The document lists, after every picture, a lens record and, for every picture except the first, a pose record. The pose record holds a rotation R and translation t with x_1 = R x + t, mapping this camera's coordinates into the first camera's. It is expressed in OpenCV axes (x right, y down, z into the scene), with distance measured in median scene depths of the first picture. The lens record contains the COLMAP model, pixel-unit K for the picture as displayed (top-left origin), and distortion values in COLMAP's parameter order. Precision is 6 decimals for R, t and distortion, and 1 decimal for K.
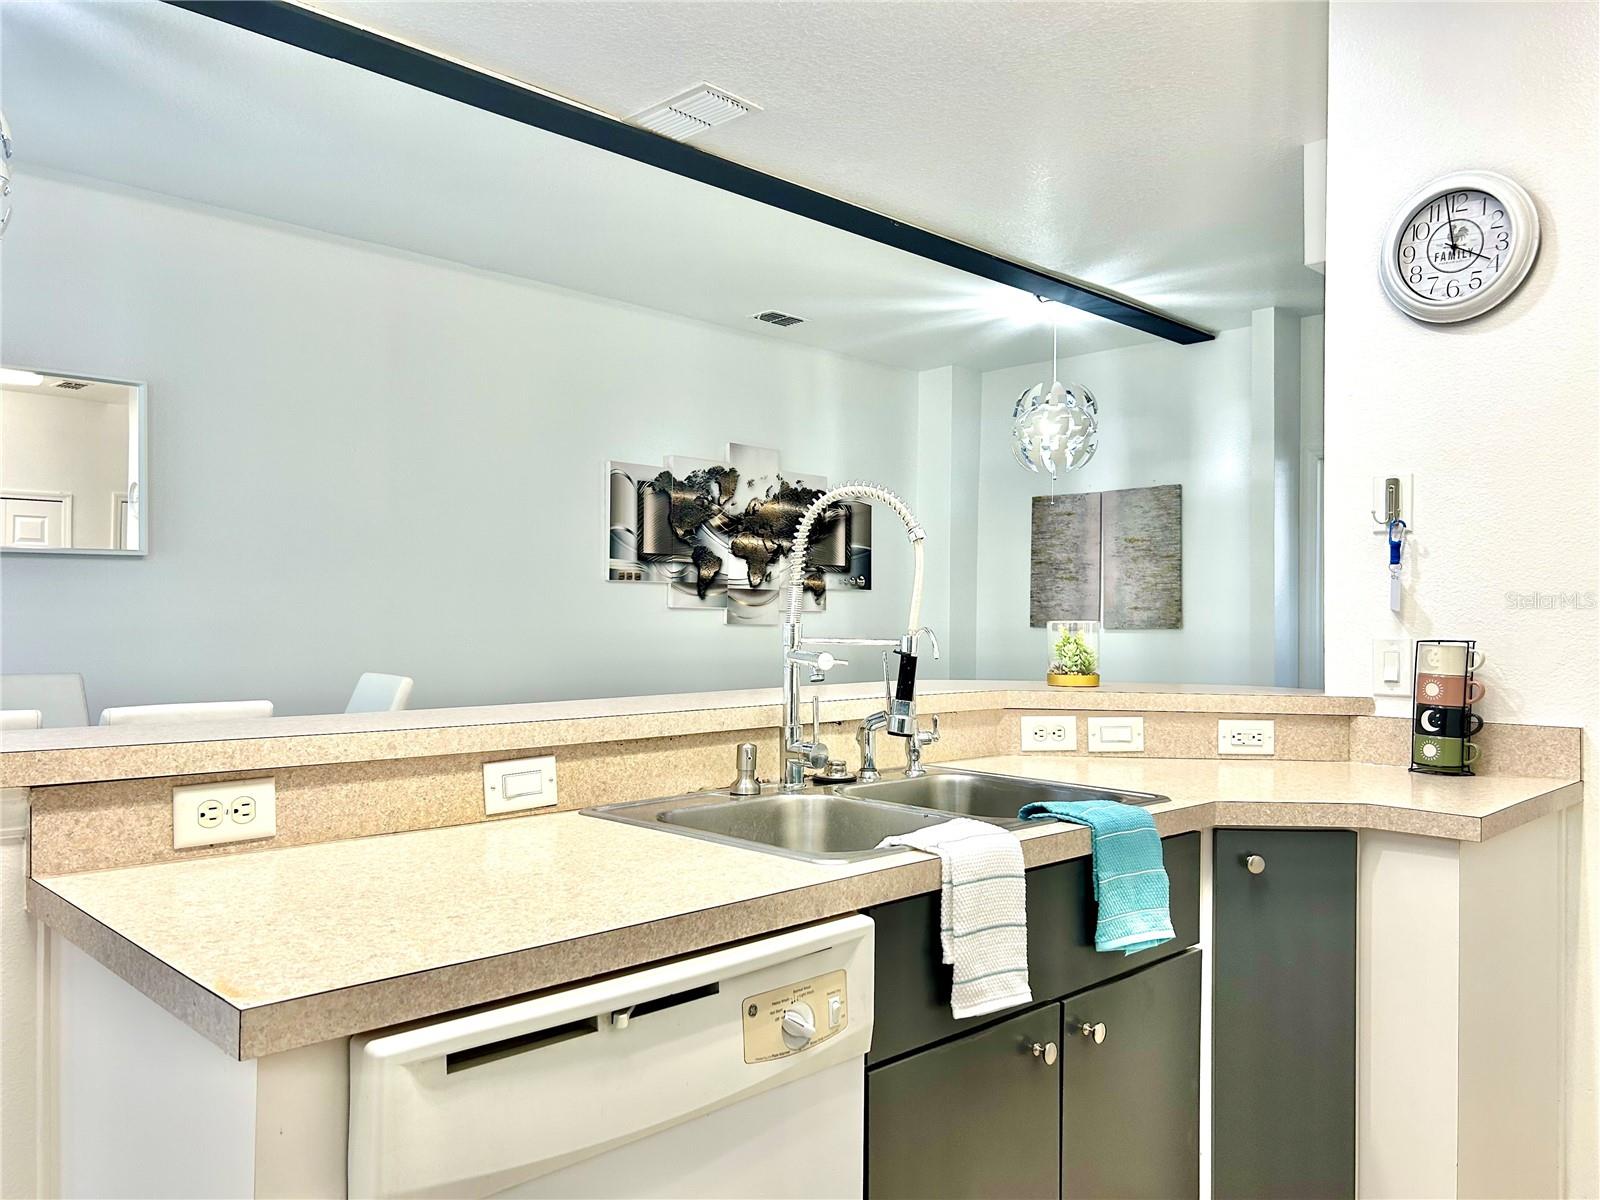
lens RADIAL K [[1206.6, 0, 799.1], [0, 1206.6, 604.6], [0, 0, 1]] dist [0.042266, 0.000838]
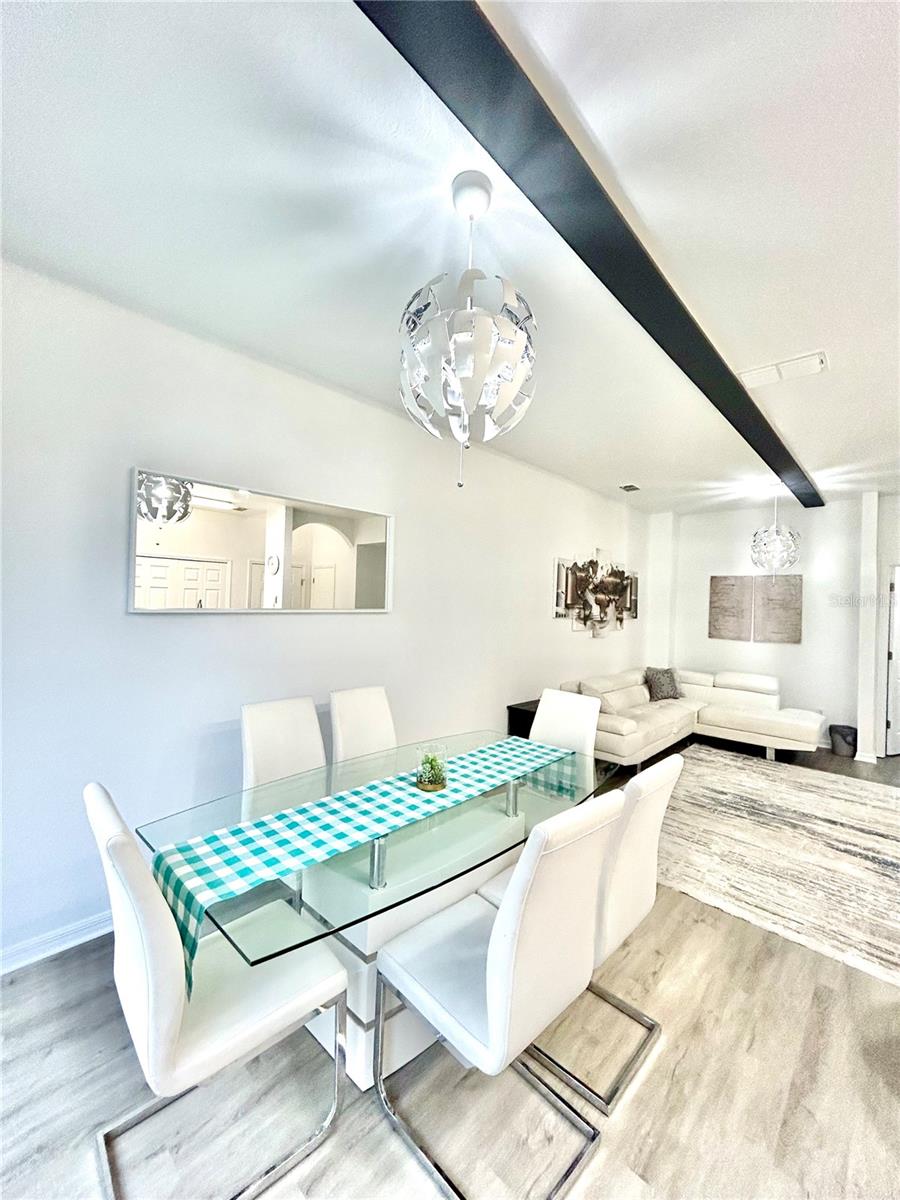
lens RADIAL K [[485.5, 0, 451.3], [0, 485.5, 600.1], [0, 0, 1]] dist [0.000312, -0.000300]
pose [[0.998942, 0.027189, 0.037101, -0.329932], [-0.027388, 0.999613, 0.004873, -0.044371], [-0.036954, -0.005884, 0.999300, 0.196849]]
